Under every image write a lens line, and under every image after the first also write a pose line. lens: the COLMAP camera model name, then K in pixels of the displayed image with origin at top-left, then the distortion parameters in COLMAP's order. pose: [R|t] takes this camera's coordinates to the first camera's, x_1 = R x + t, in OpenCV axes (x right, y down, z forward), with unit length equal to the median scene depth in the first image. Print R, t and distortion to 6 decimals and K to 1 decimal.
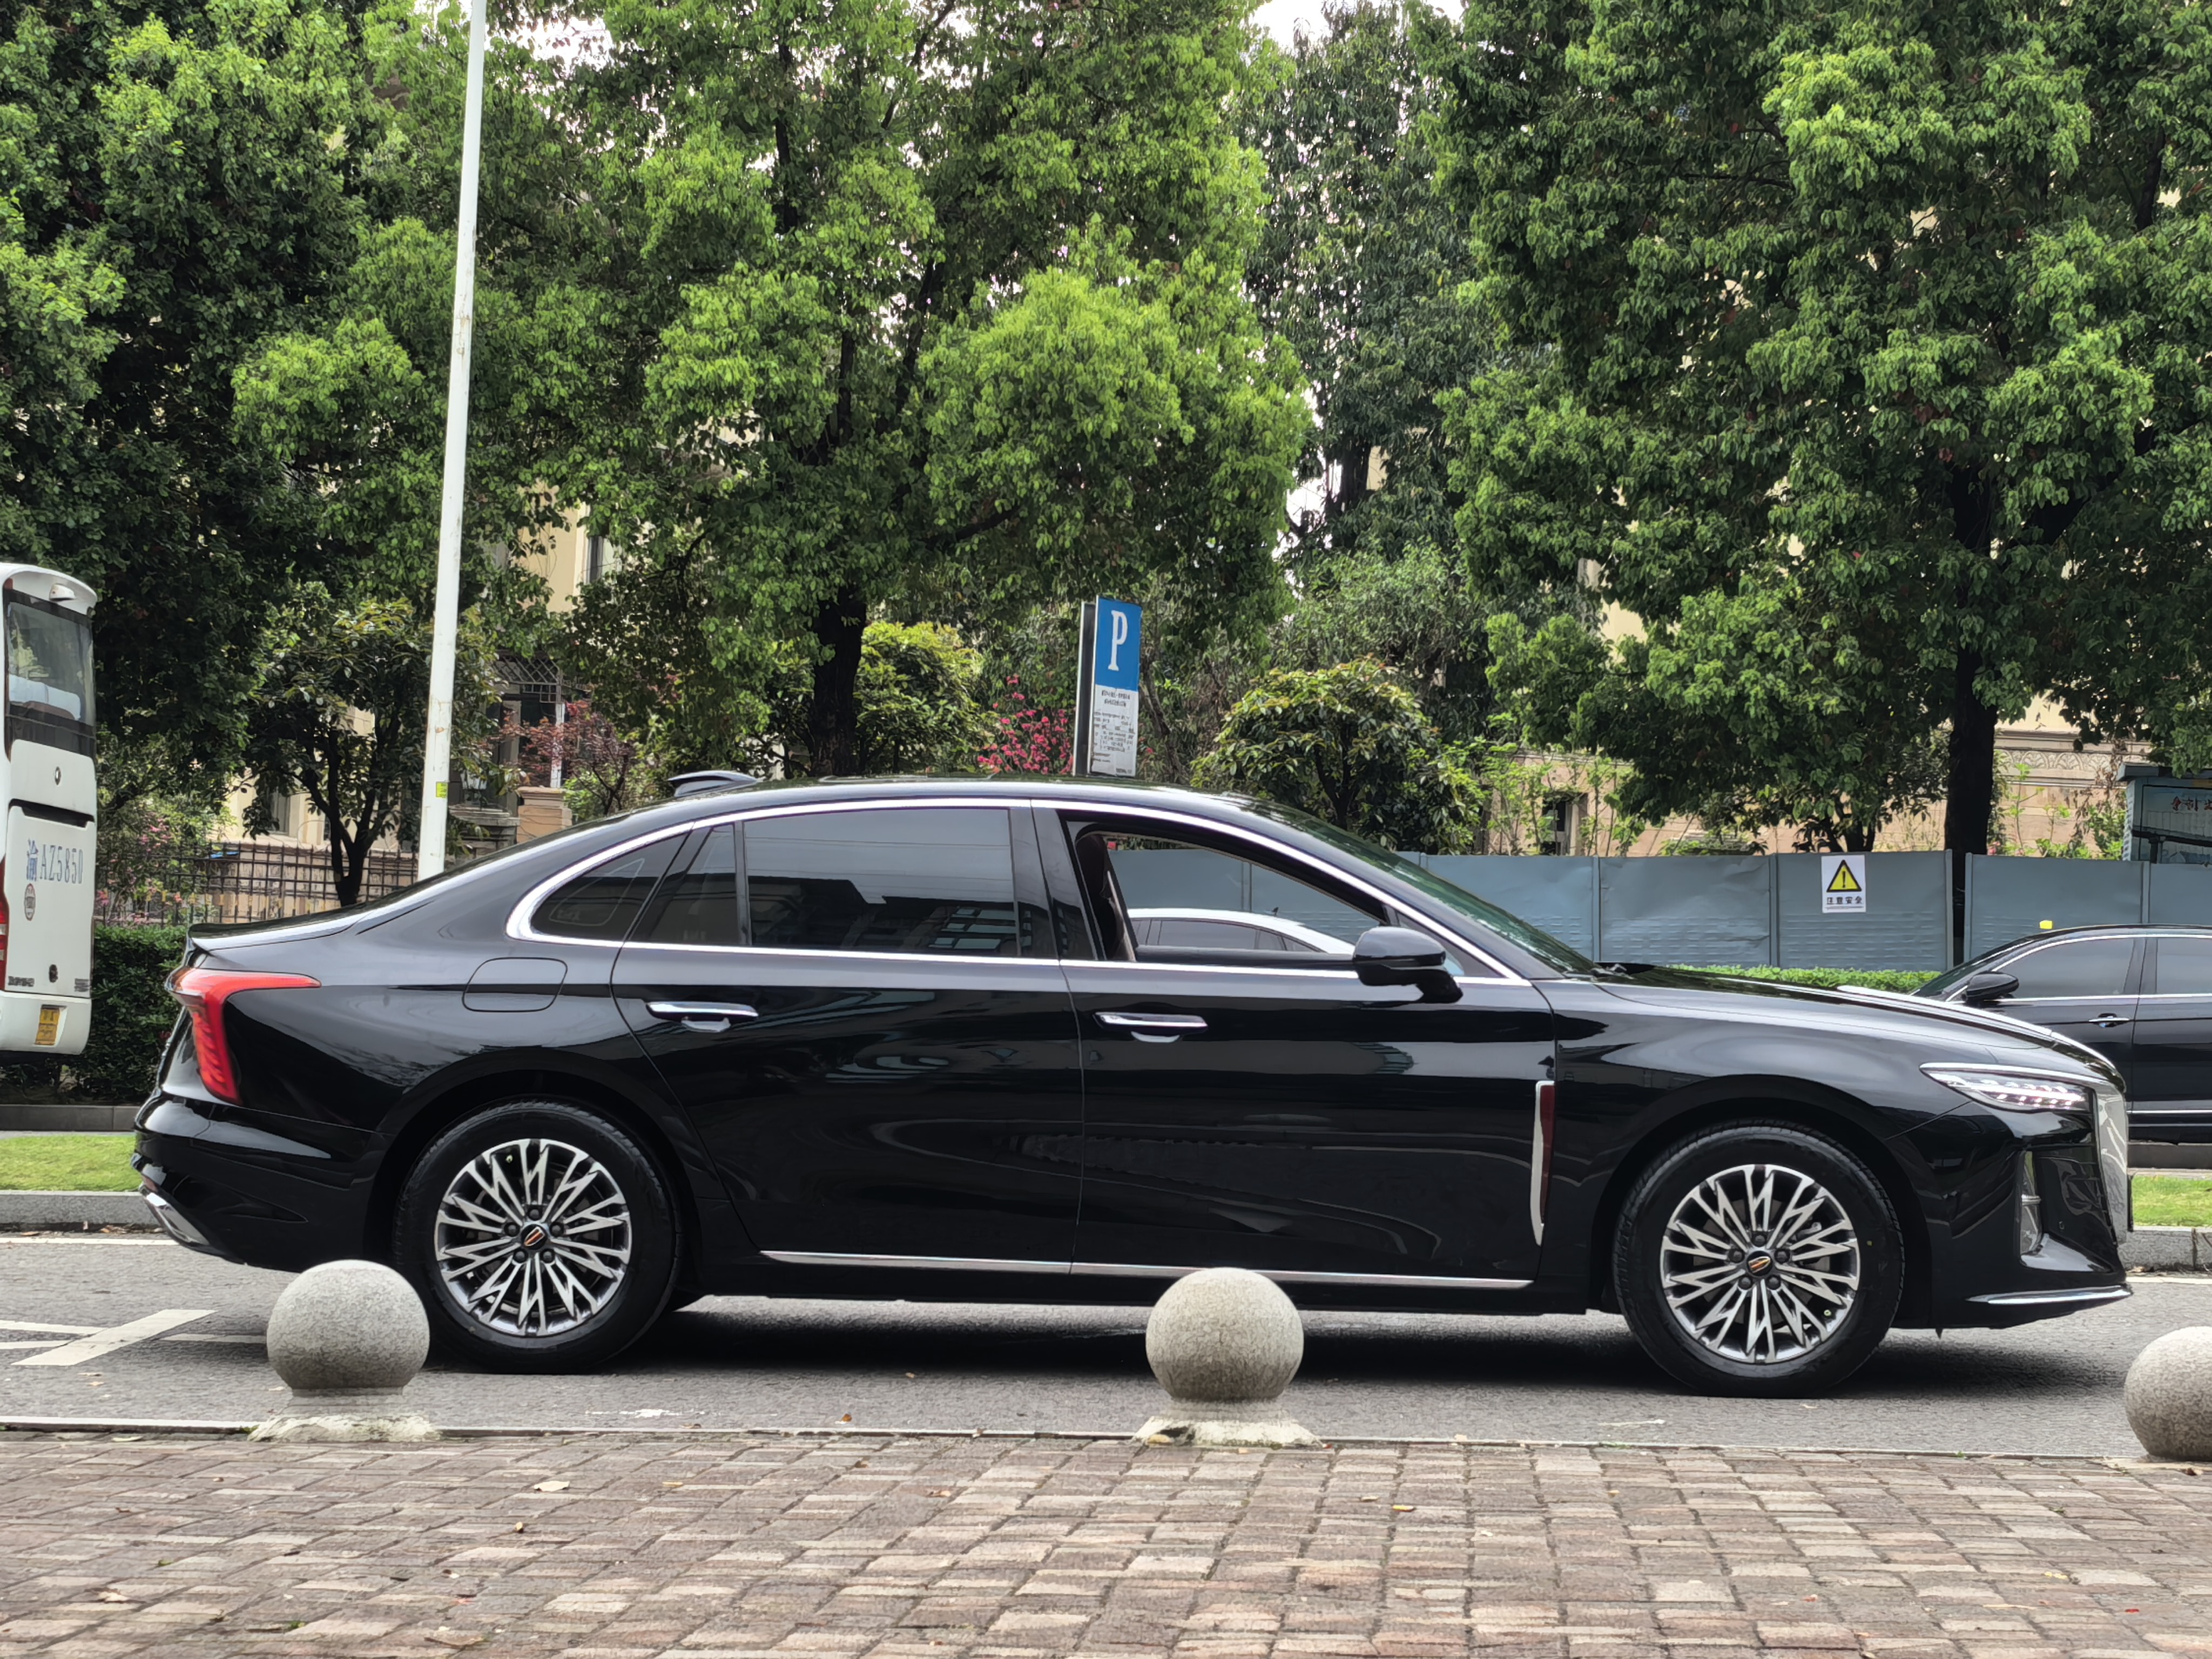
lens RADIAL K [[5879.7, 0, 1105.9], [0, 5879.7, 832.3], [0, 0, 1]] dist [0.080814, 0.000000]
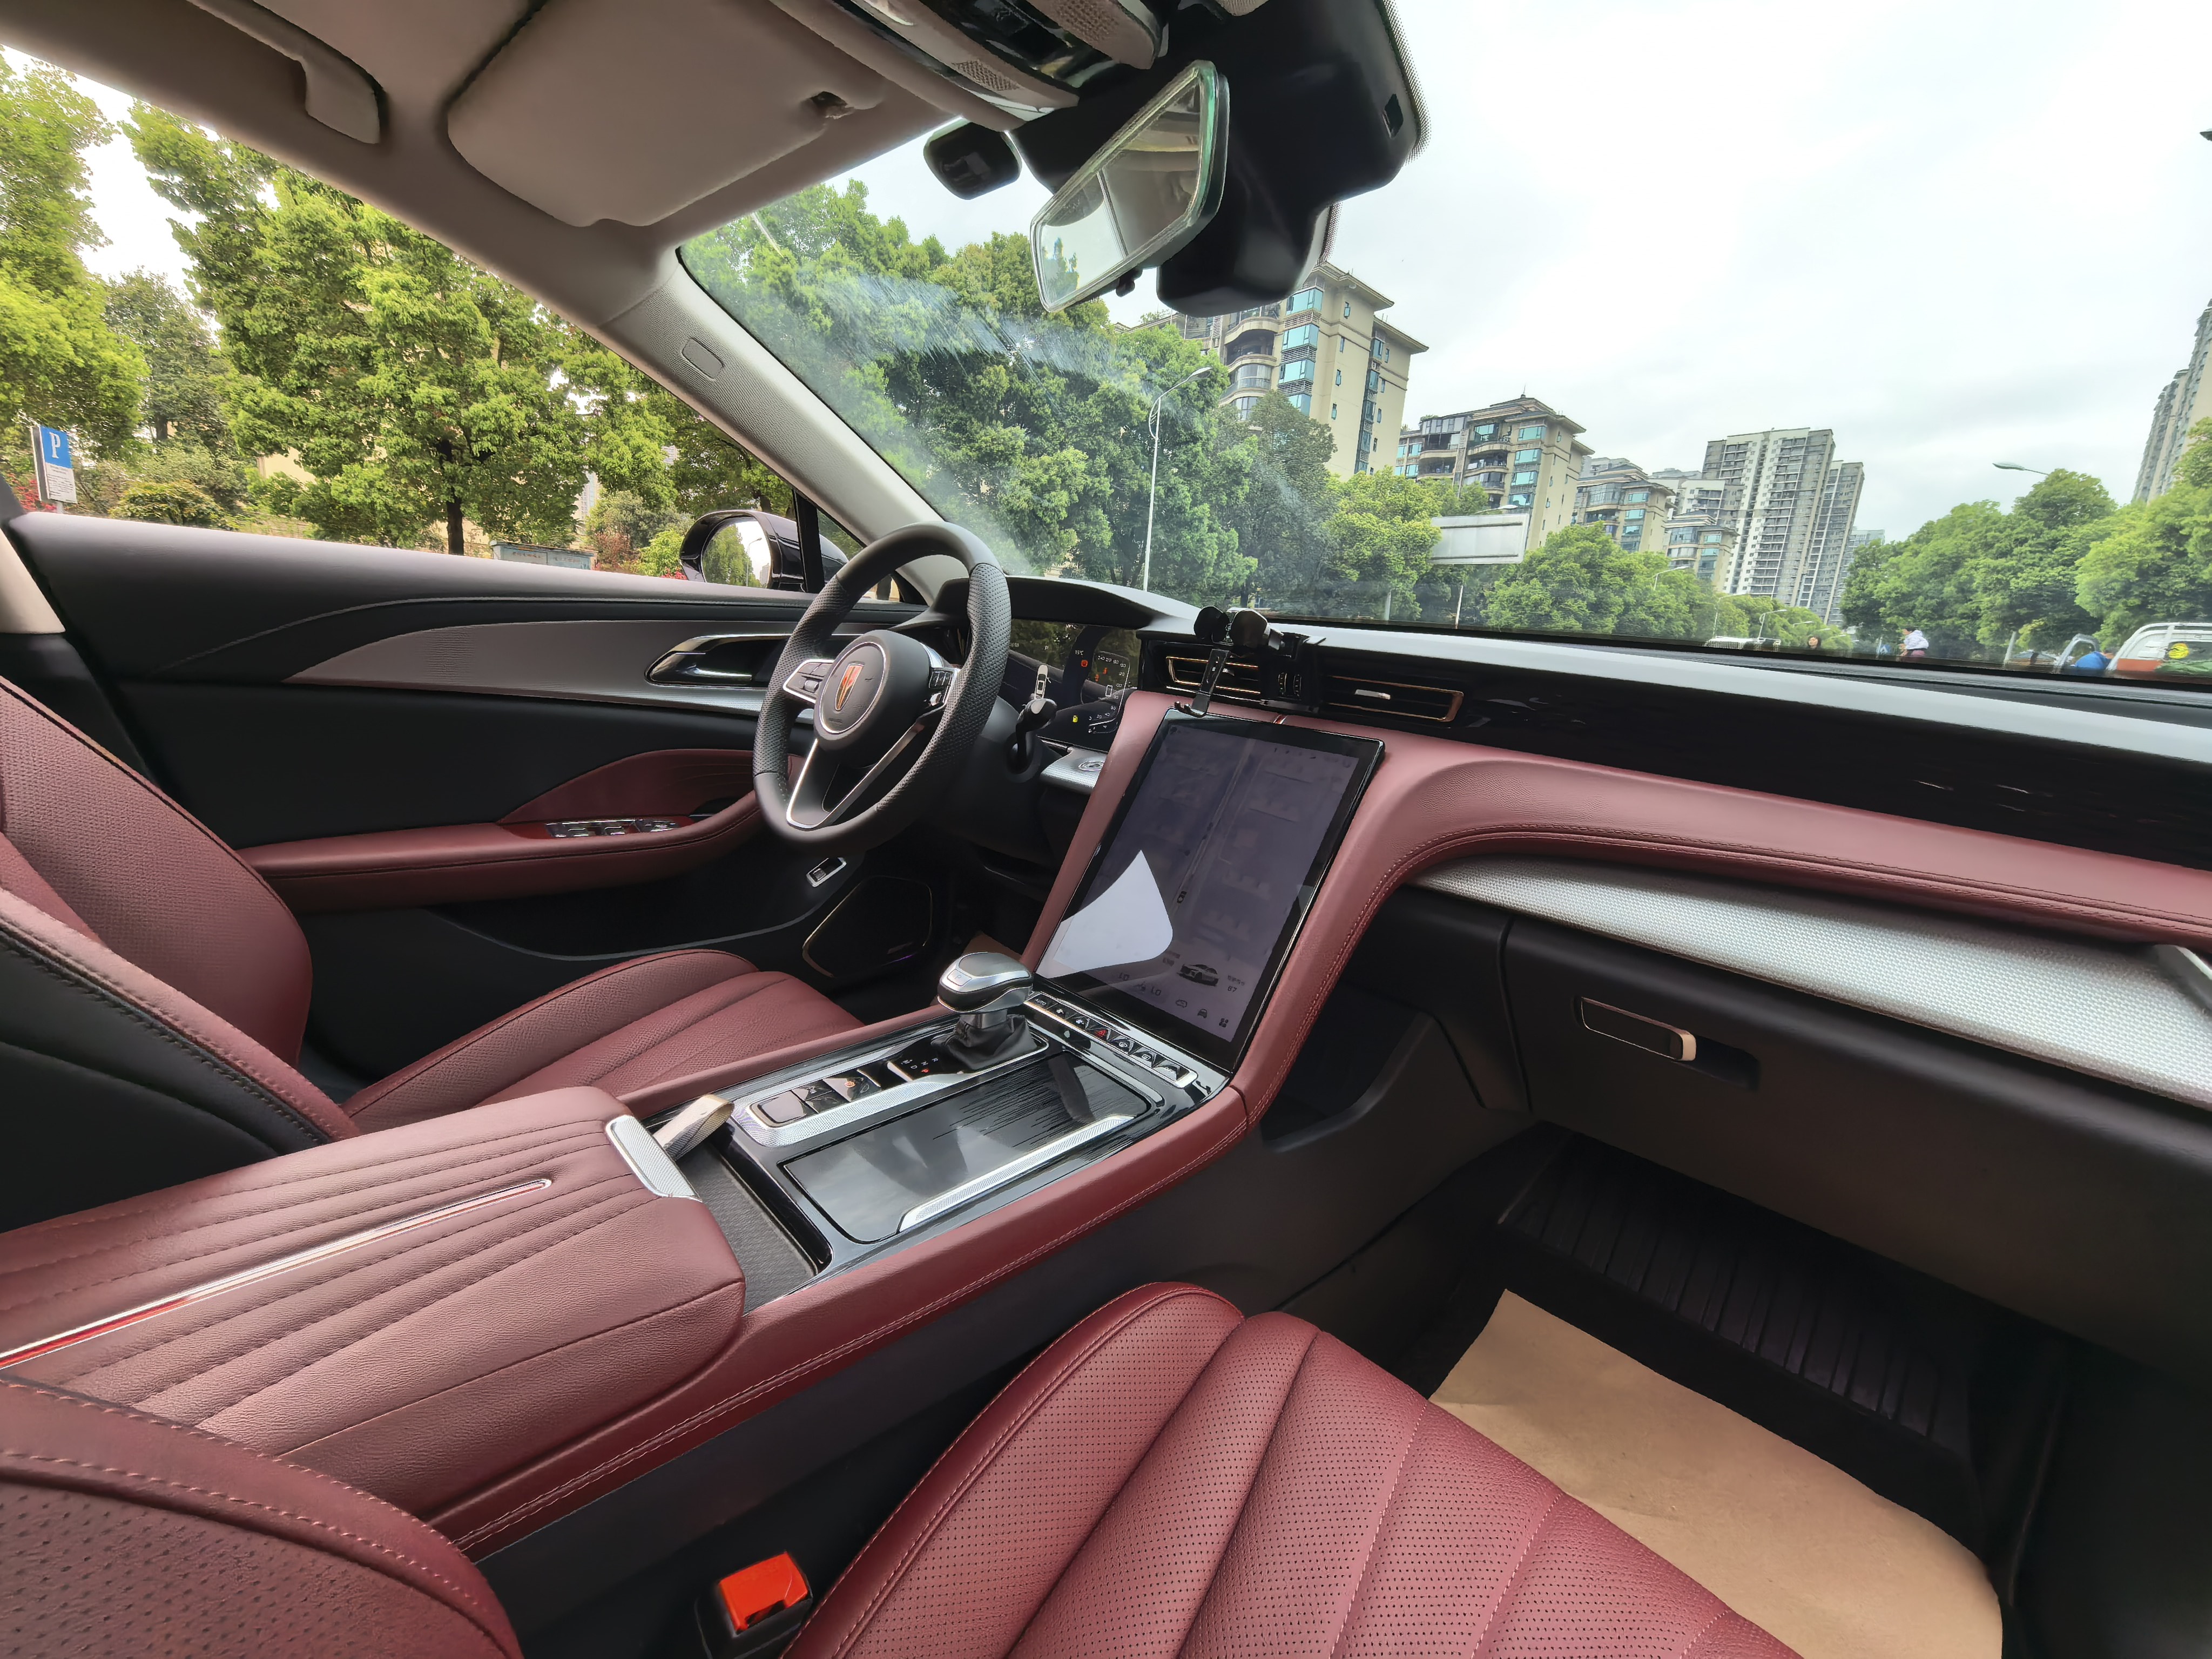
lens RADIAL K [[861.1, 0, 1109.1], [0, 861.1, 827.0], [0, 0, 1]] dist [0.005480, -0.003570]
pose [[0.656911, -0.144957, 0.739902, 0.002244], [-0.059924, 0.968202, 0.242887, 0.008670], [-0.751583, -0.203893, 0.627336, 0.390641]]
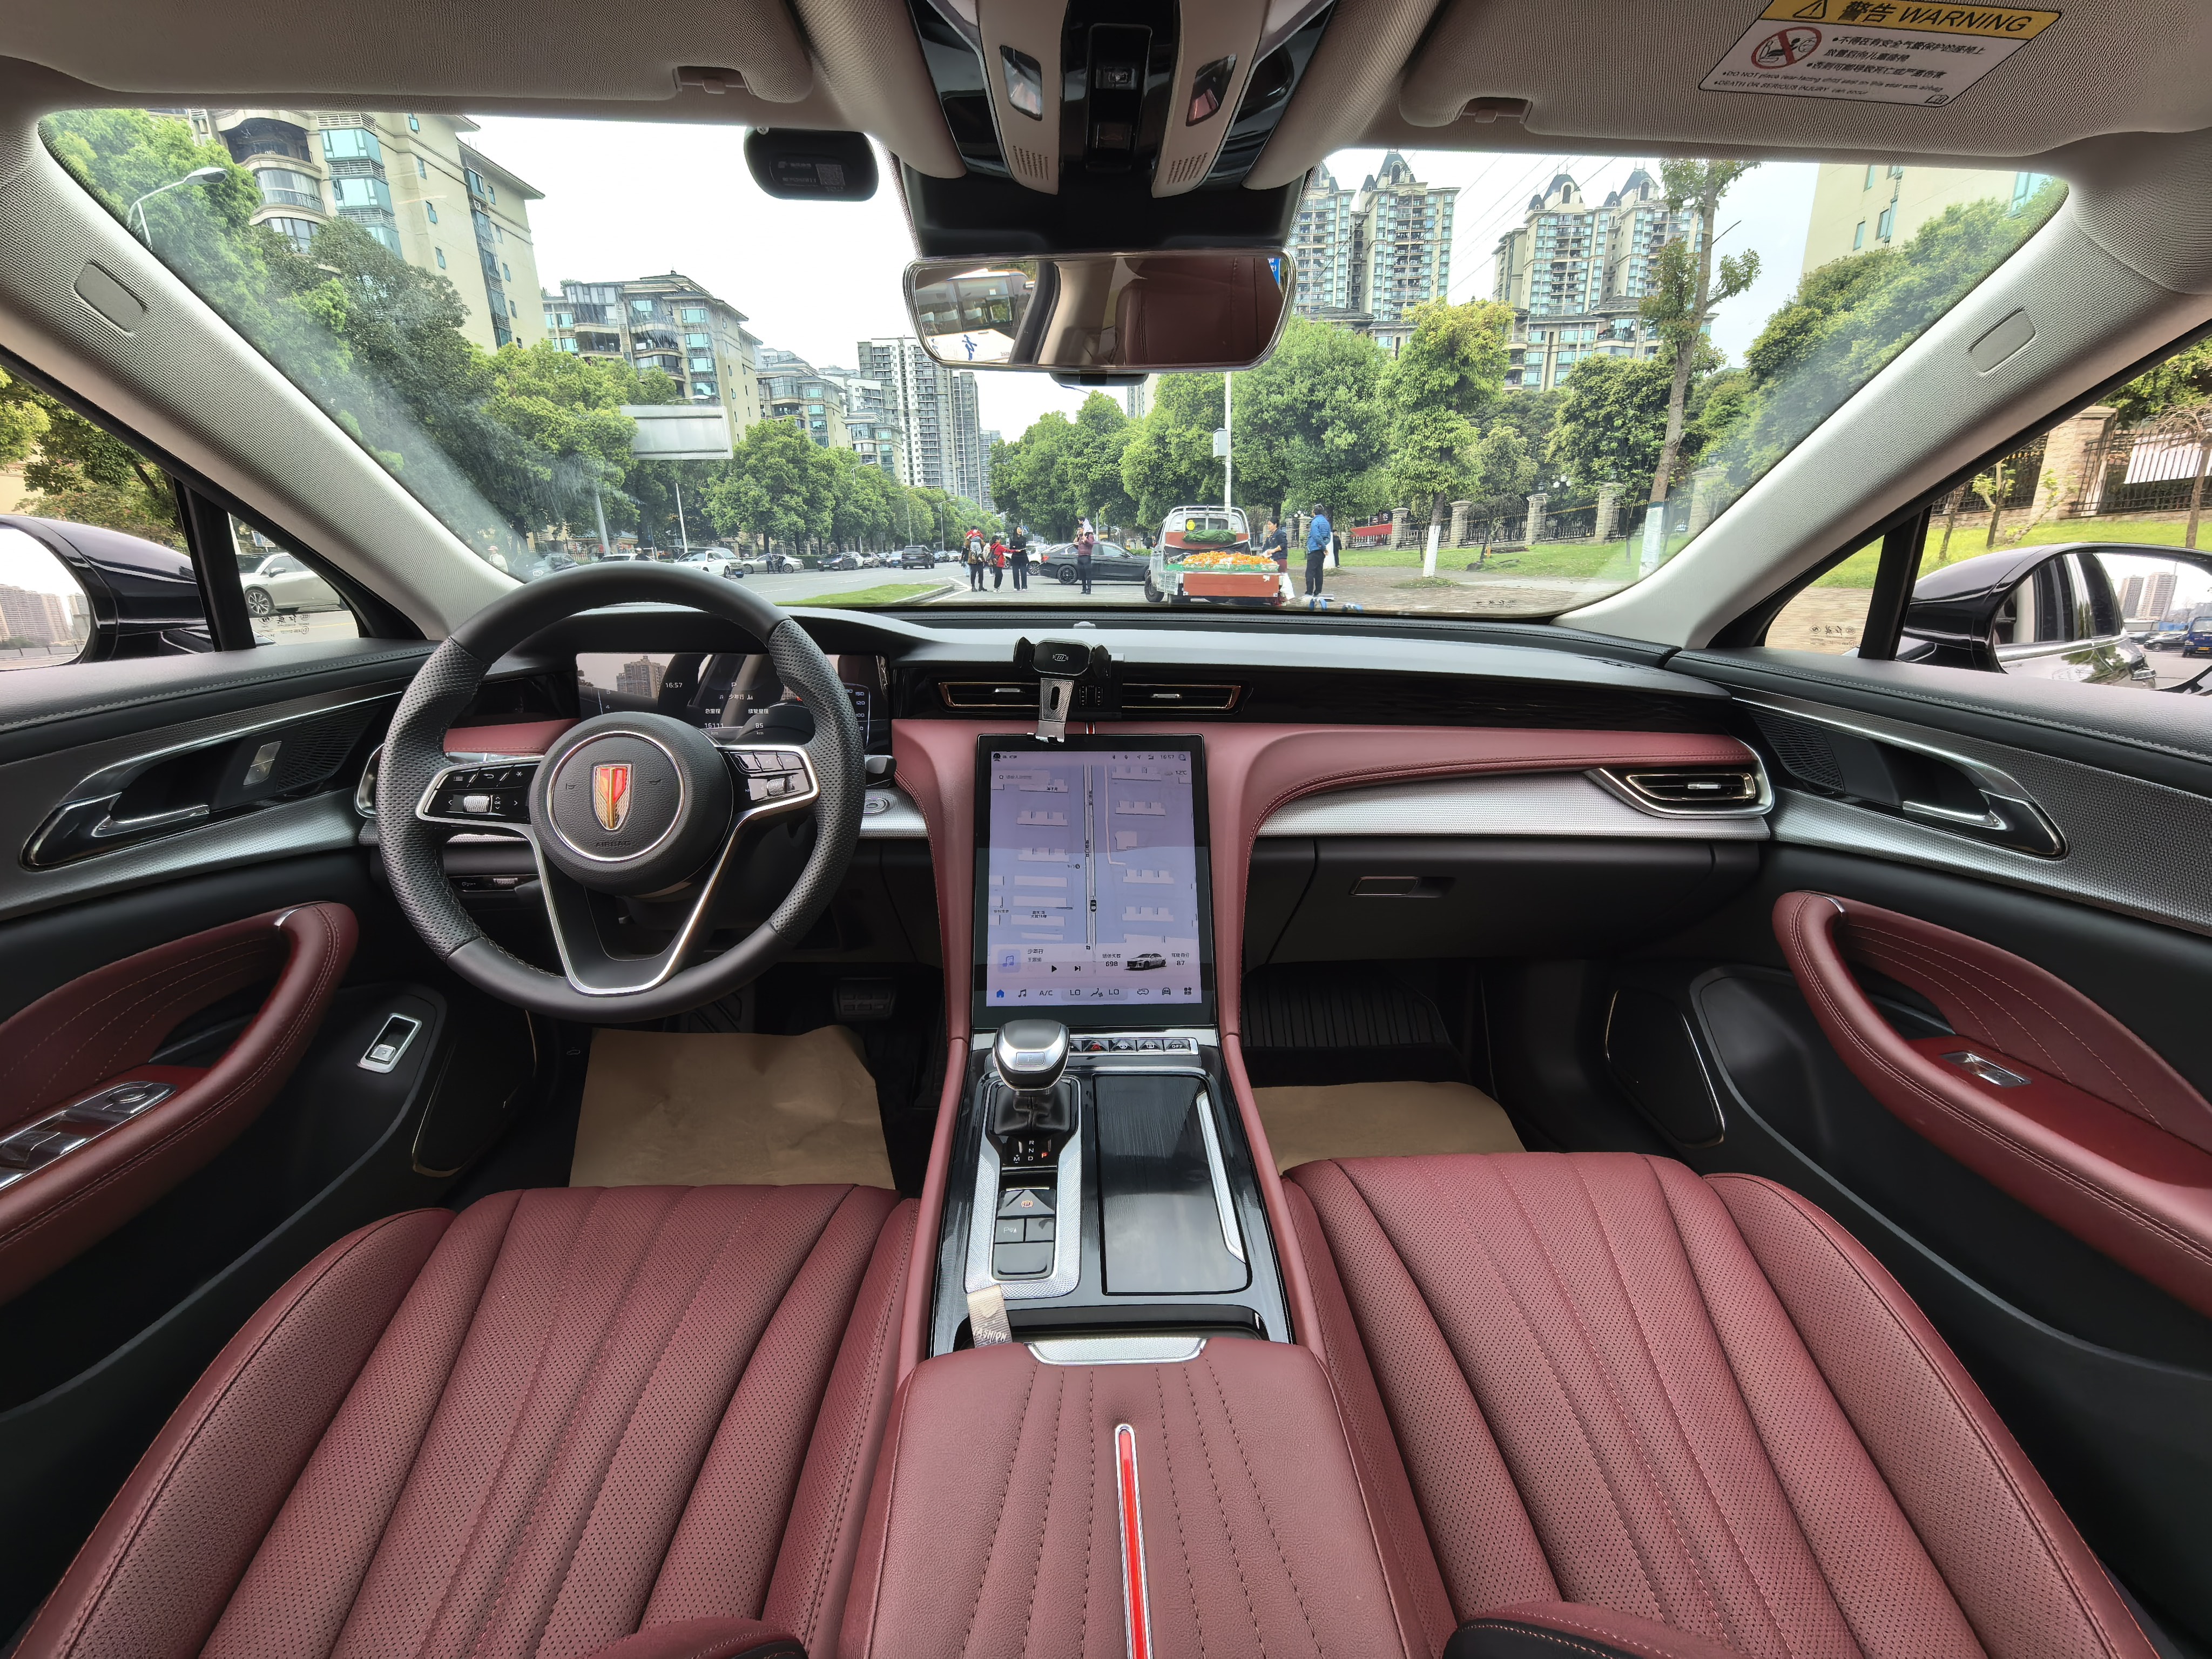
lens RADIAL K [[861.1, 0, 1105.5], [0, 861.1, 829.3], [0, 0, 1]] dist [0.005480, -0.003570]
pose [[-0.105555, -0.322741, 0.940583, -0.003087], [-0.008091, 0.946115, 0.323731, 0.005568], [-0.994381, 0.026561, -0.102479, 0.404952]]
